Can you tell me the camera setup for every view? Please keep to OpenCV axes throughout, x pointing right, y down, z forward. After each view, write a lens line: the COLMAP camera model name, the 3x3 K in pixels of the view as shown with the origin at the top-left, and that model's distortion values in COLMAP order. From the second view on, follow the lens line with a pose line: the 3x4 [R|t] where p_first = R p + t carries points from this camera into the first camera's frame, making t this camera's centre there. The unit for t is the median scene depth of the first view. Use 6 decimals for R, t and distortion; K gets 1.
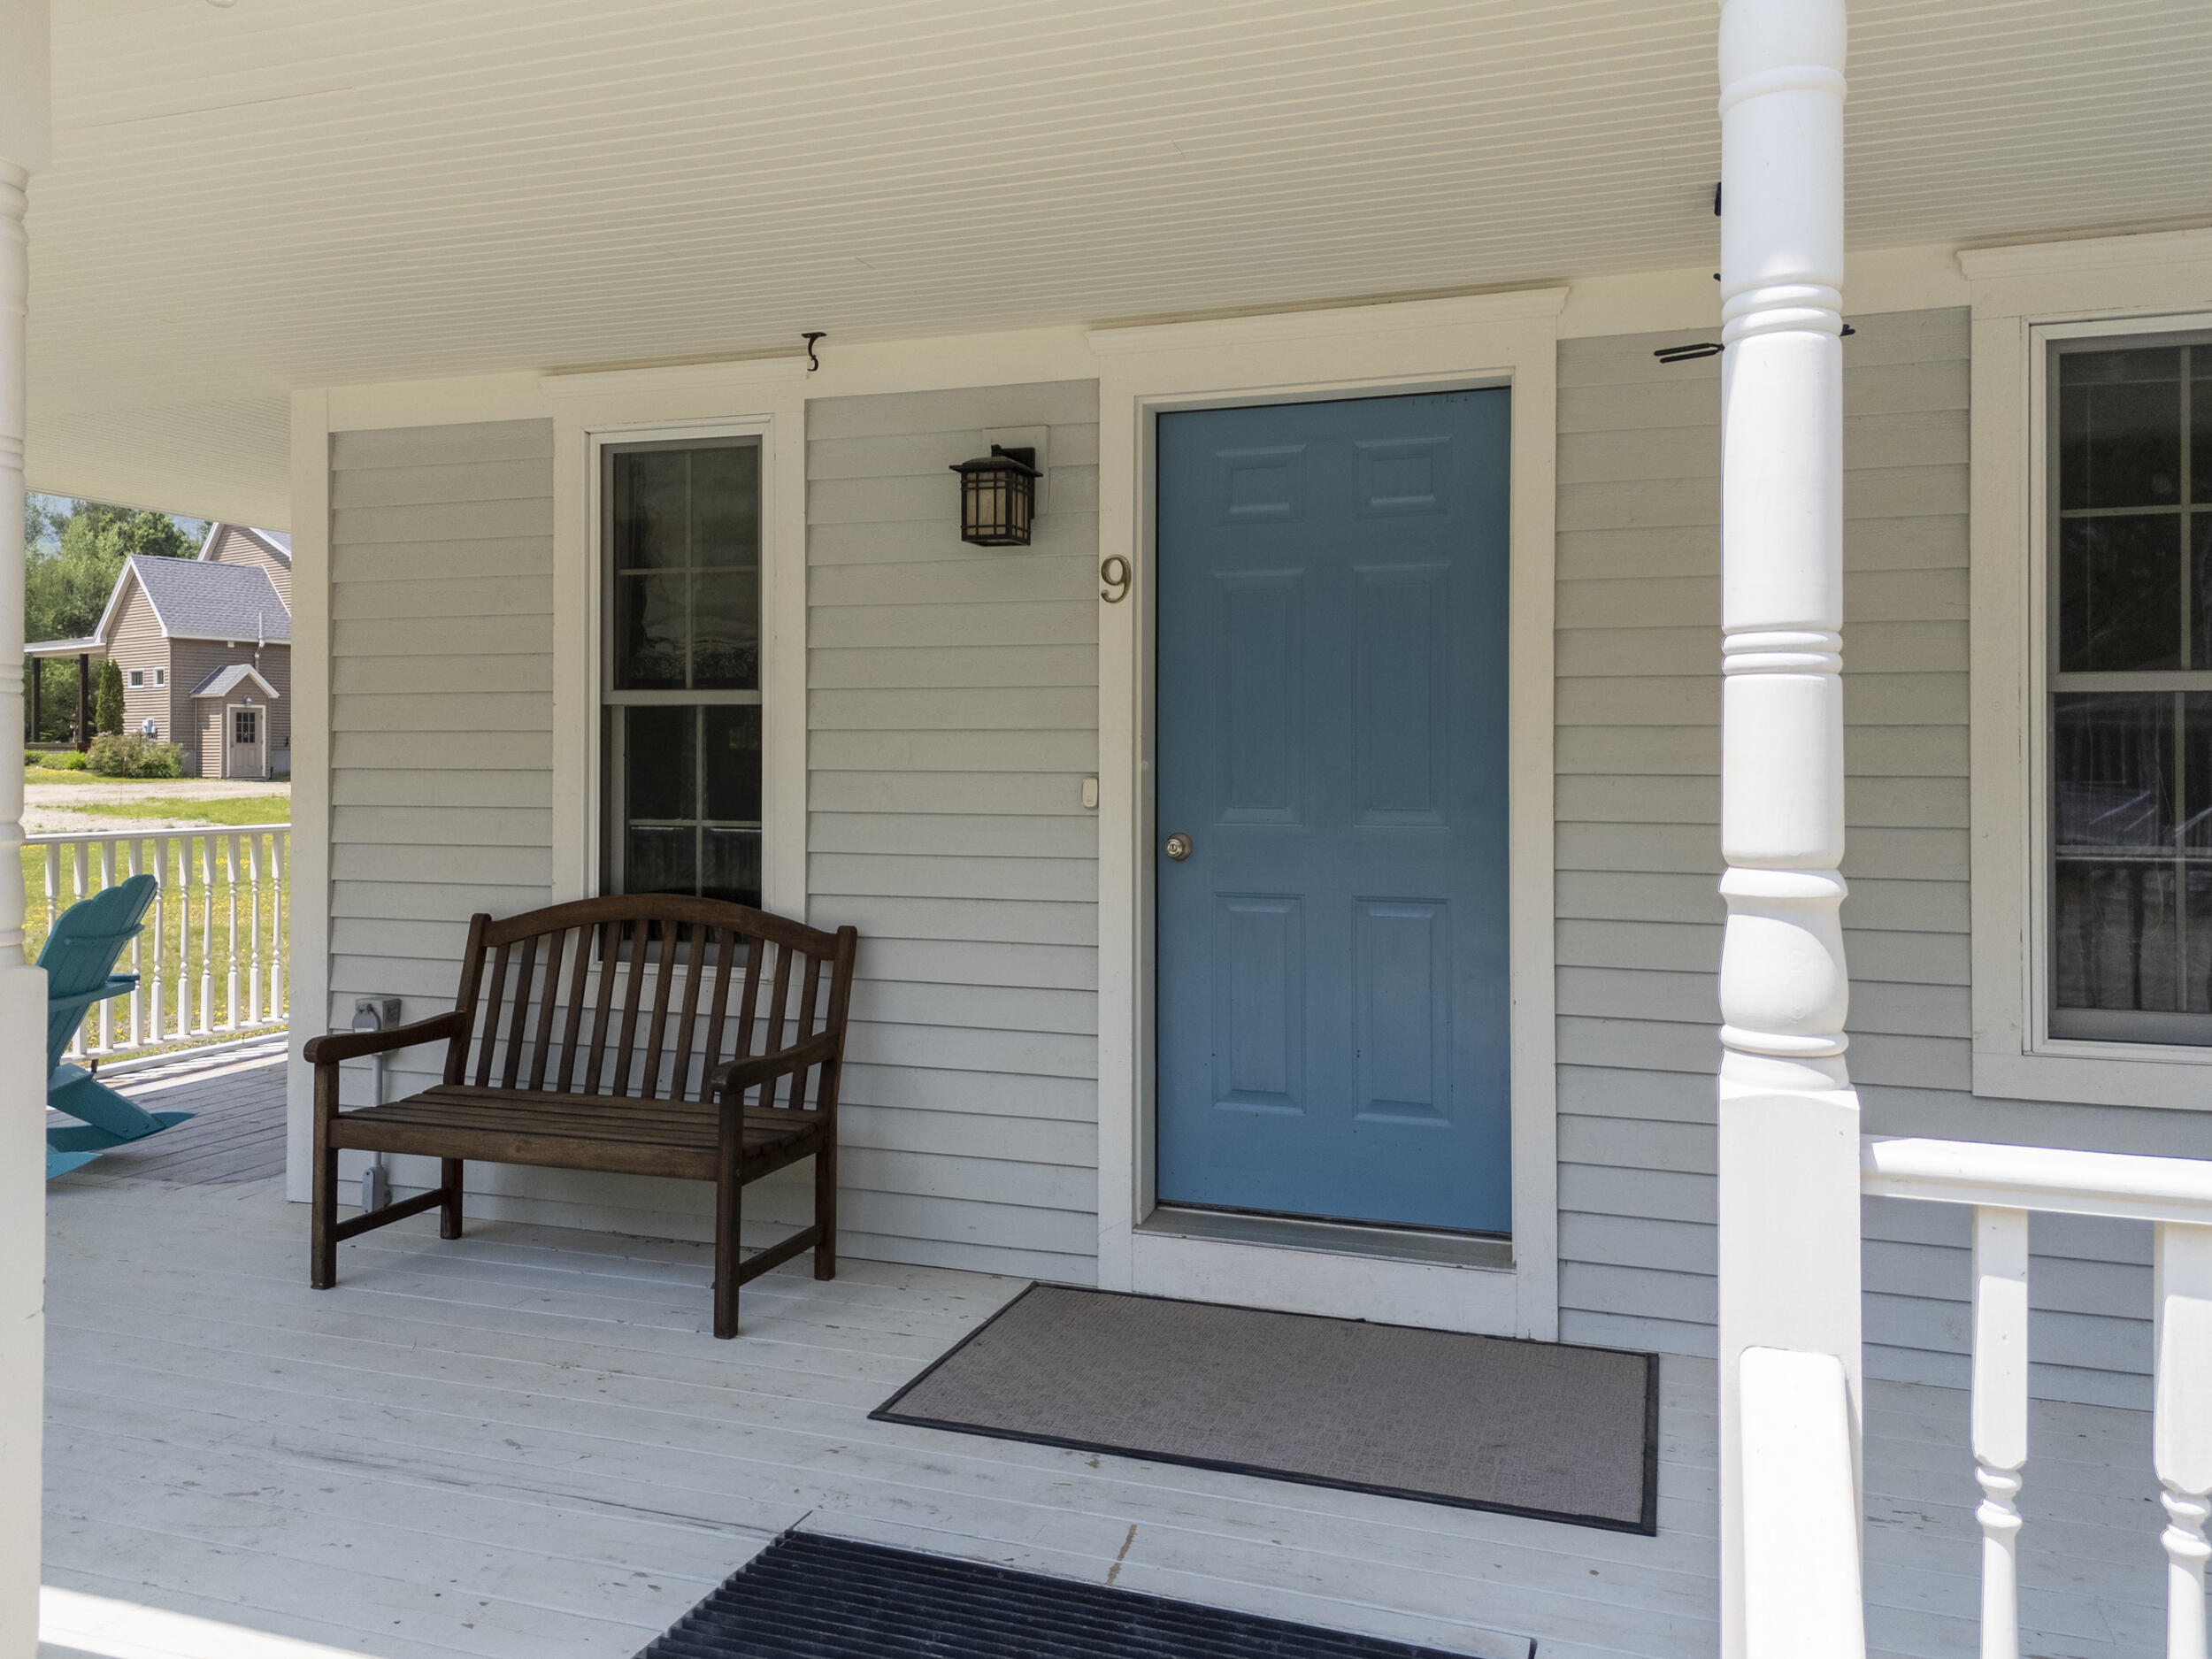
lens RADIAL K [[1679.7, 0, 1098.2], [0, 1679.7, 753.7], [0, 0, 1]] dist [0.078207, -0.122142]
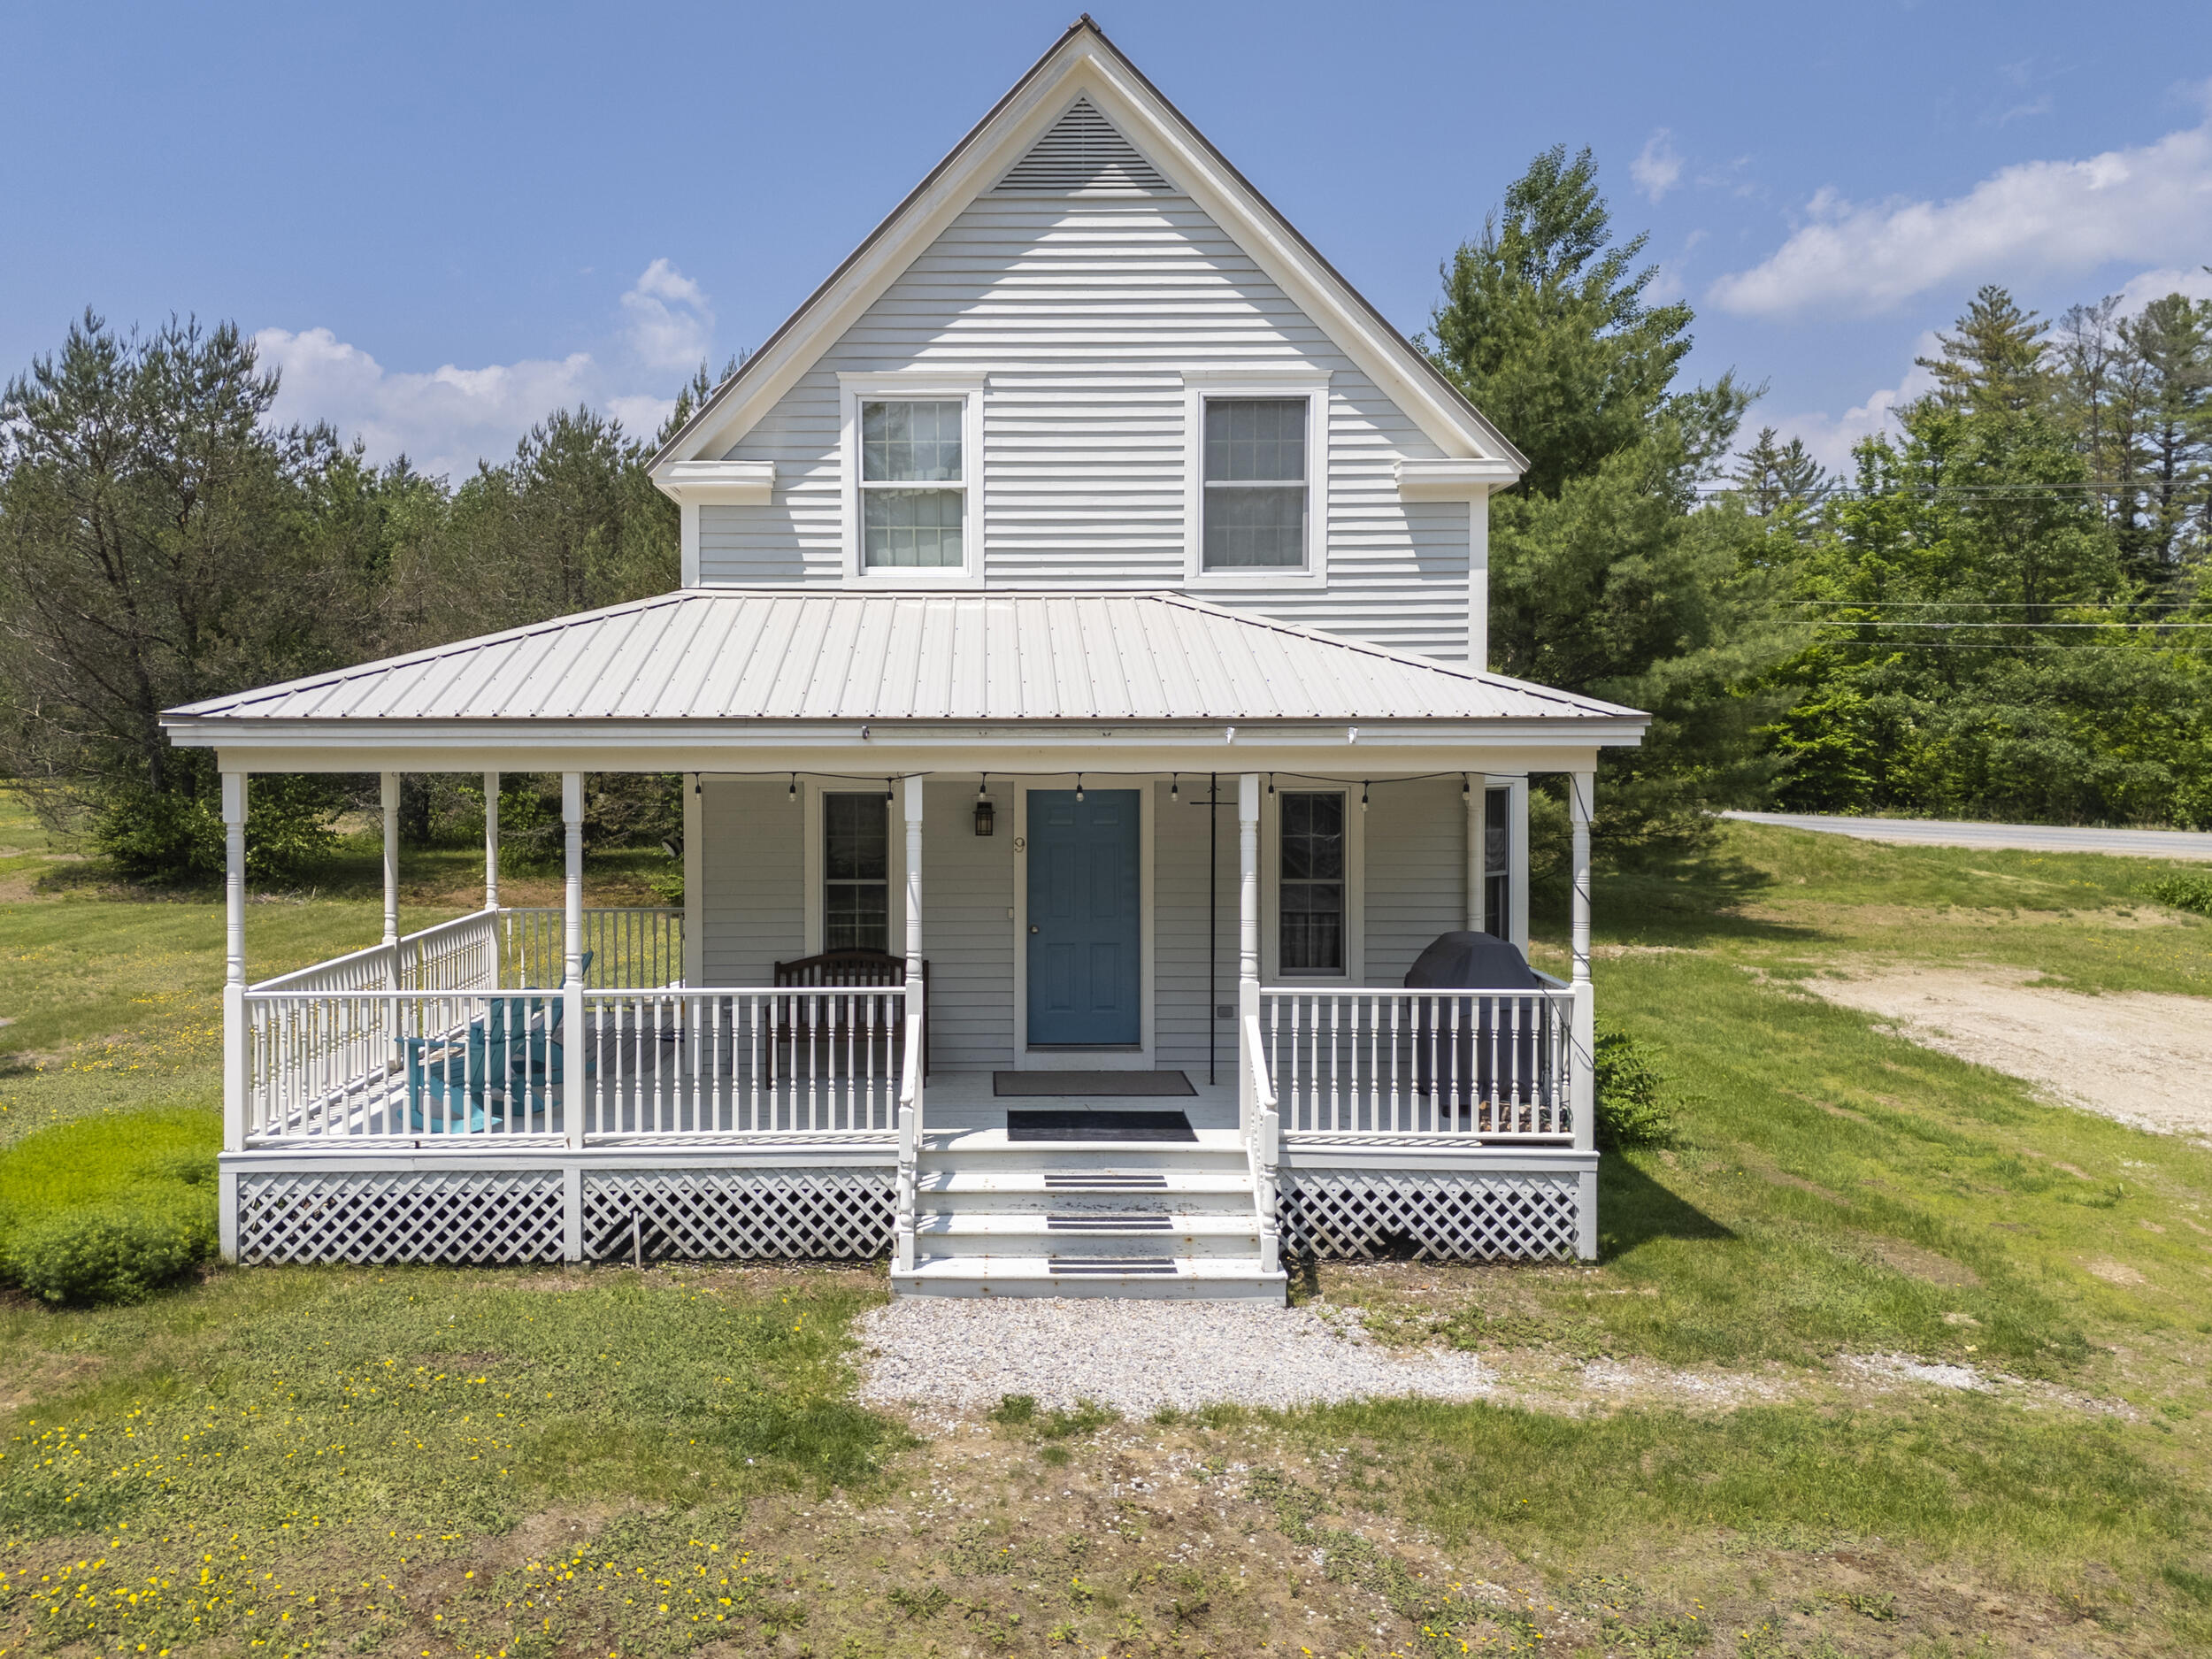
lens RADIAL K [[1680.8, 0, 1009.6], [0, 1680.8, 789.8], [0, 0, 1]] dist [0.067463, -0.046837]
pose [[0.938439, -0.015703, 0.345089, -1.081685], [0.004995, 0.999479, 0.031897, -0.307316], [-0.345410, -0.028210, 0.938028, -1.922365]]
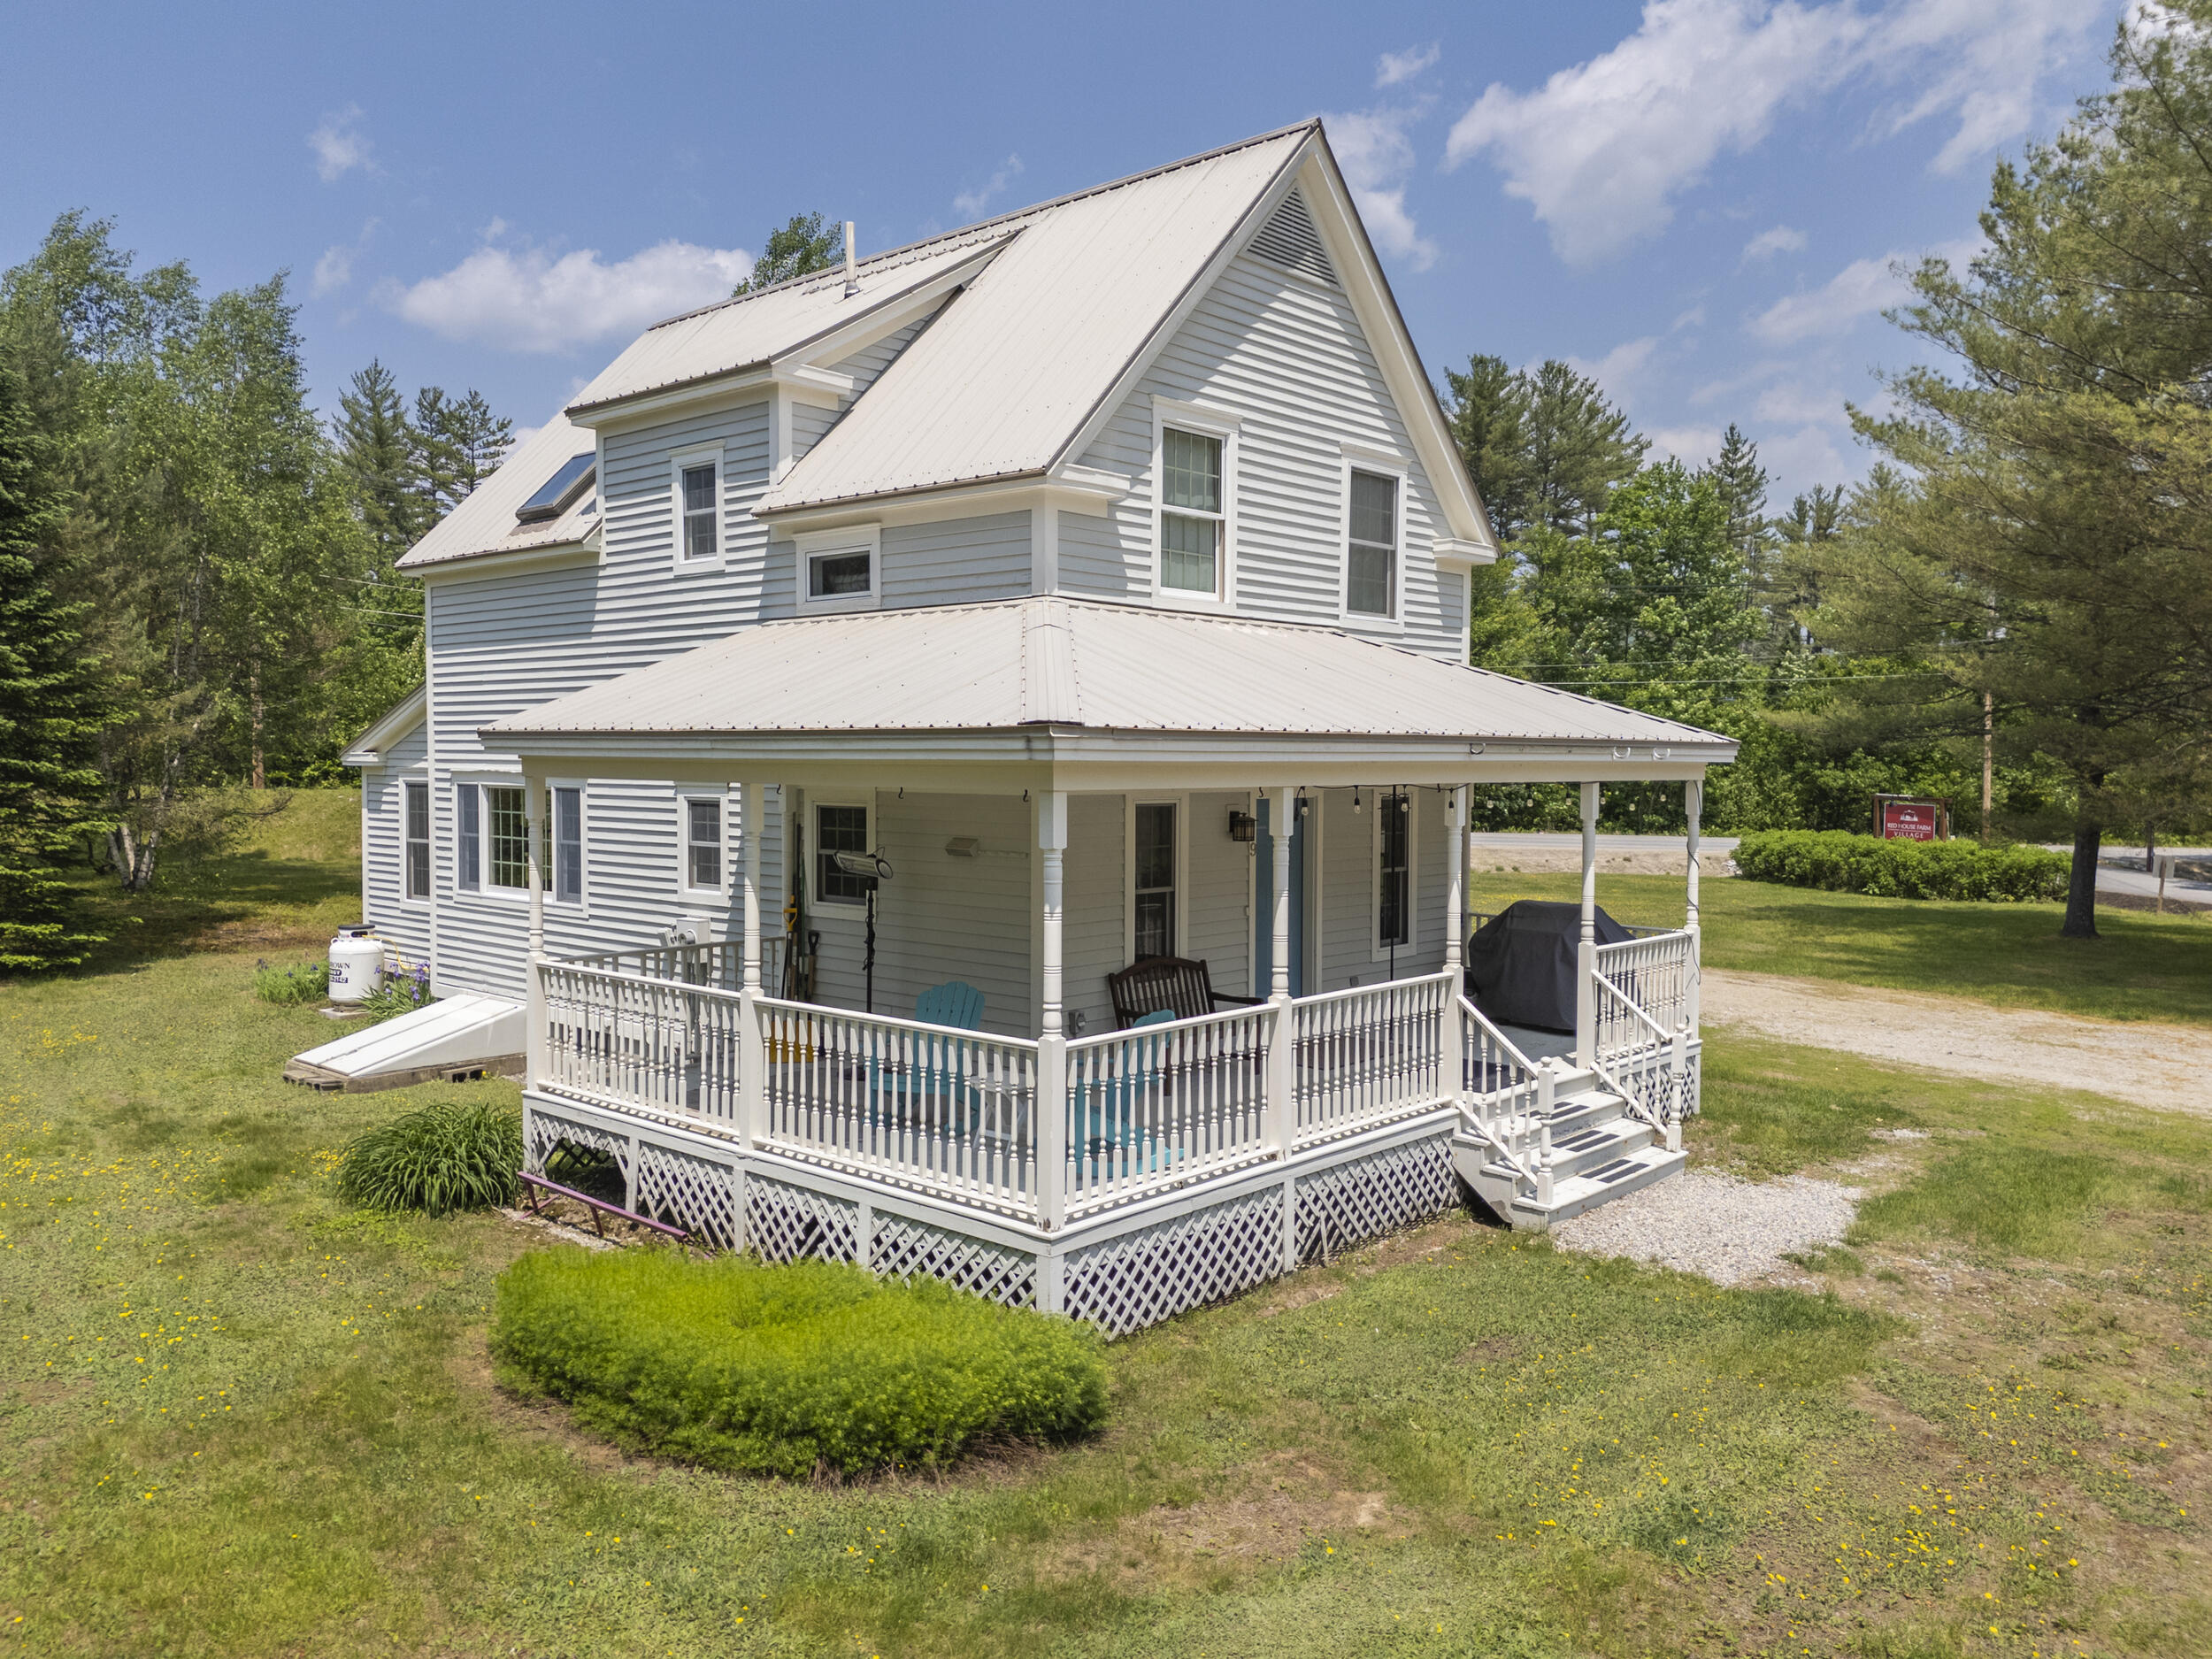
lens RADIAL K [[1643.9, 0, 1110.3], [0, 1643.9, 824.5], [0, 0, 1]] dist [0.088394, -0.092833]
pose [[0.374955, -0.044059, 0.925995, -3.248359], [-0.013070, 0.998519, 0.052803, -0.331167], [-0.926951, -0.031902, 0.373824, 0.002664]]
